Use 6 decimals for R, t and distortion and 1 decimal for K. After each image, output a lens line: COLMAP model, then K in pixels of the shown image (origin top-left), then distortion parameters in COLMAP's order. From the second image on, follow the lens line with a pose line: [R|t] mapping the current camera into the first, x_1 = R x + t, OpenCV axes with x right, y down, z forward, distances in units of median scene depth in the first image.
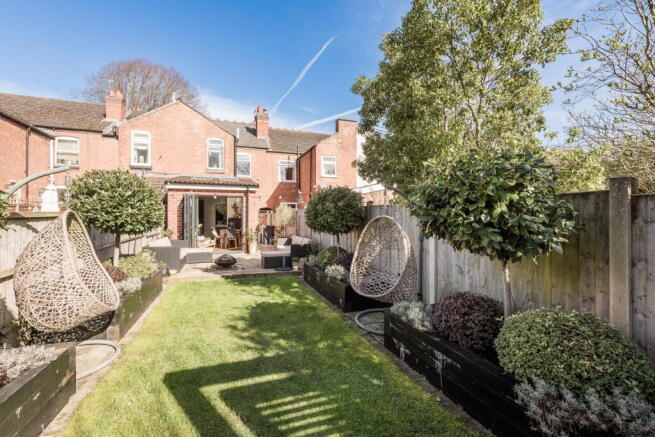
lens RADIAL K [[282.7, 0, 327.5], [0, 282.7, 218.5], [0, 0, 1]] dist [-0.000350, -0.009412]
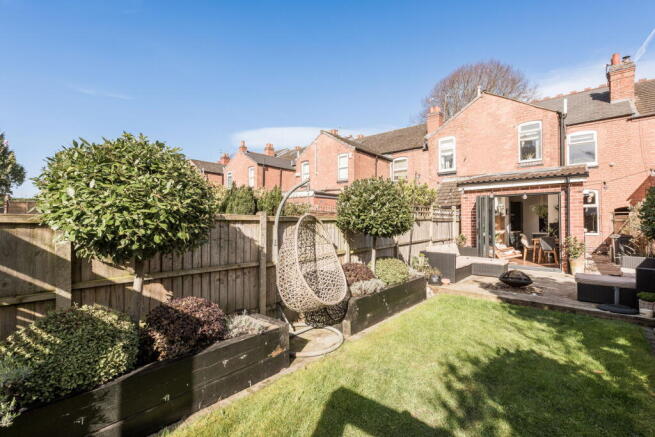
lens RADIAL K [[298.3, 0, 327.5], [0, 298.3, 218.5], [0, 0, 1]] dist [0.002484, -0.000170]
pose [[0.484850, -0.017496, -0.874422, 0.071713], [-0.001967, 0.999776, -0.021095, 0.005075], [0.874595, 0.011948, 0.484707, 0.127403]]
